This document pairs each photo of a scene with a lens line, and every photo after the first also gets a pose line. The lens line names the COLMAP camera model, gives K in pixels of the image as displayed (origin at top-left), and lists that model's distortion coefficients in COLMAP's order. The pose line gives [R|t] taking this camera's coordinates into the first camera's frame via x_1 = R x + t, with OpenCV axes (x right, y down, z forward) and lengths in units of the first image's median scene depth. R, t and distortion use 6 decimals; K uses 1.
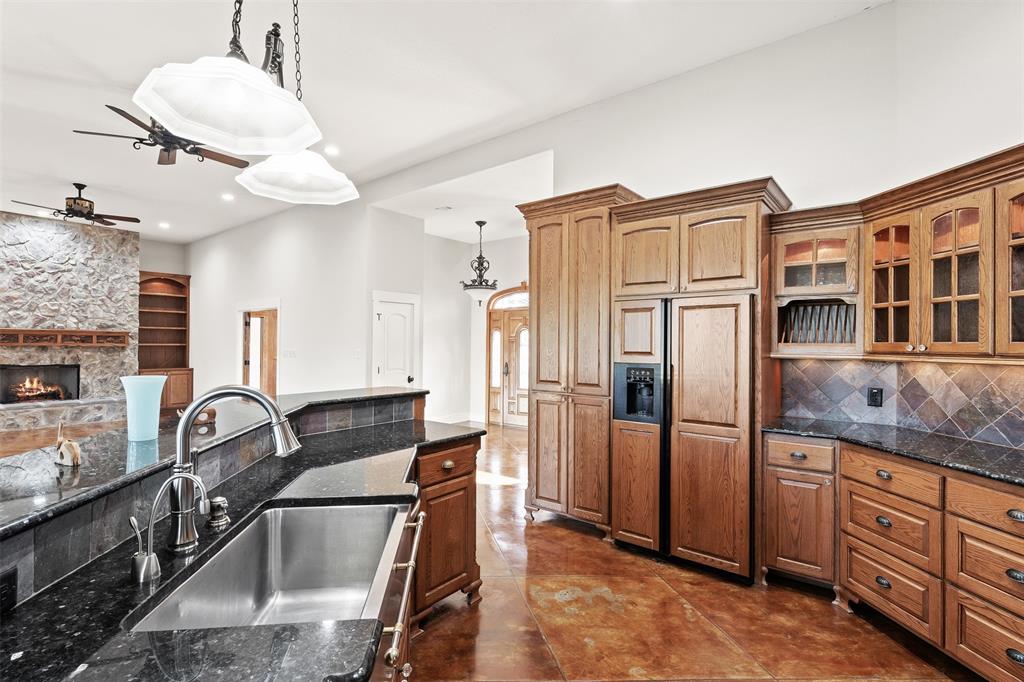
lens RADIAL K [[486.0, 0, 512.0], [0, 486.0, 341.0], [0, 0, 1]] dist [0.000612, -0.000158]
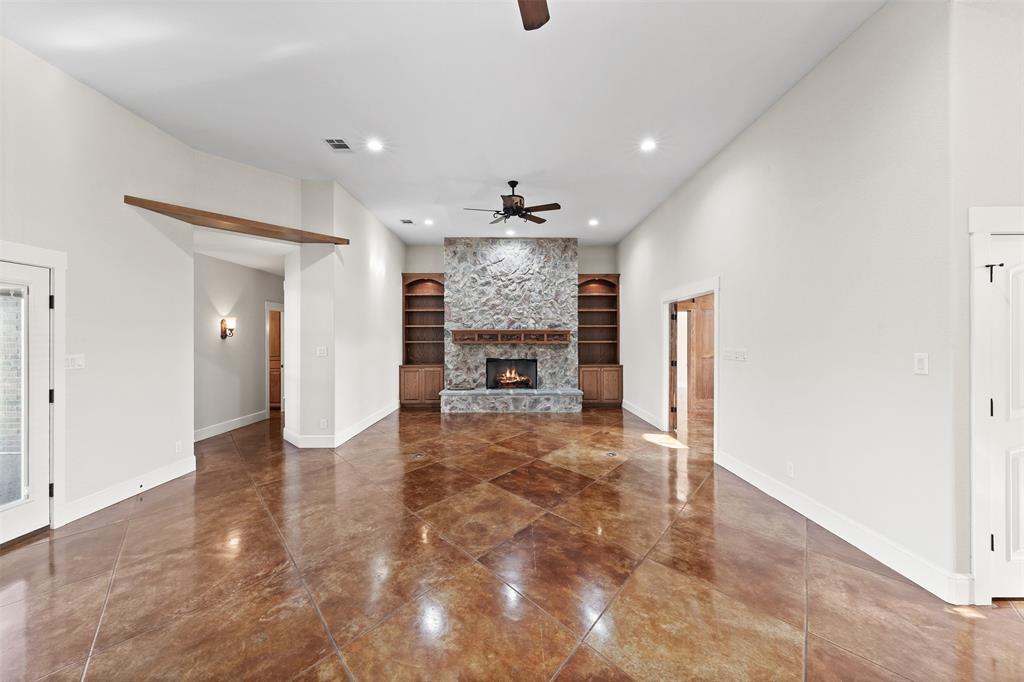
lens RADIAL K [[387.5, 0, 512.0], [0, 387.5, 341.0], [0, 0, 1]] dist [-0.000341, -0.000017]
pose [[0.628305, -0.003926, -0.777957, -0.204745], [0.010499, 0.999939, 0.003433, 0.000658], [0.777896, -0.010325, 0.628308, 0.370556]]
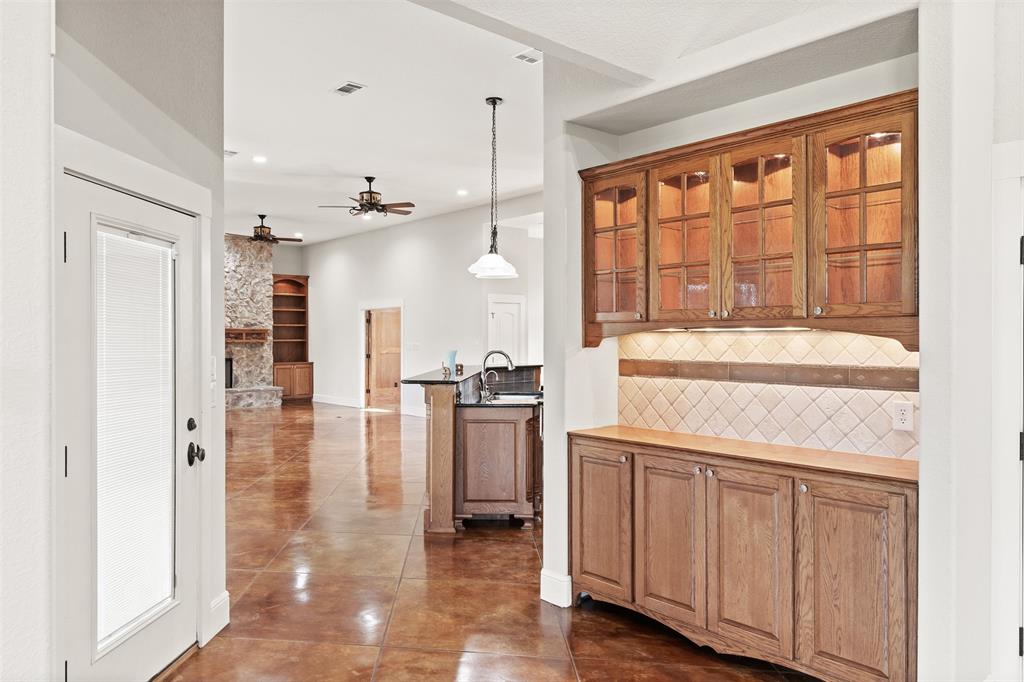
lens RADIAL K [[699.2, 0, 512.0], [0, 699.2, 341.0], [0, 0, 1]] dist [0.003670, -0.000199]
pose [[0.984695, -0.008020, -0.174100, 0.054888], [0.010082, 0.999889, 0.010961, -0.003925], [0.173992, -0.012548, 0.984667, -0.520160]]
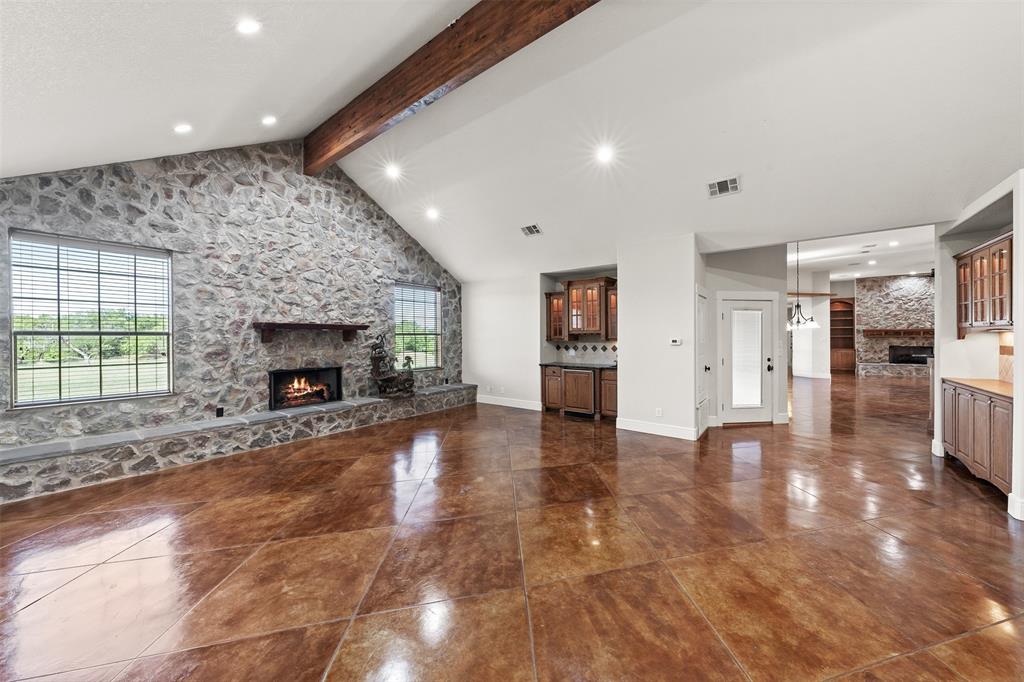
lens RADIAL K [[355.2, 0, 512.0], [0, 355.2, 341.0], [0, 0, 1]] dist [-0.005221, 0.000267]
pose [[0.015873, 0.005258, -0.999860, 0.470977], [0.012727, 0.999904, 0.005460, -0.002544], [0.999793, -0.012812, 0.015805, -0.675269]]
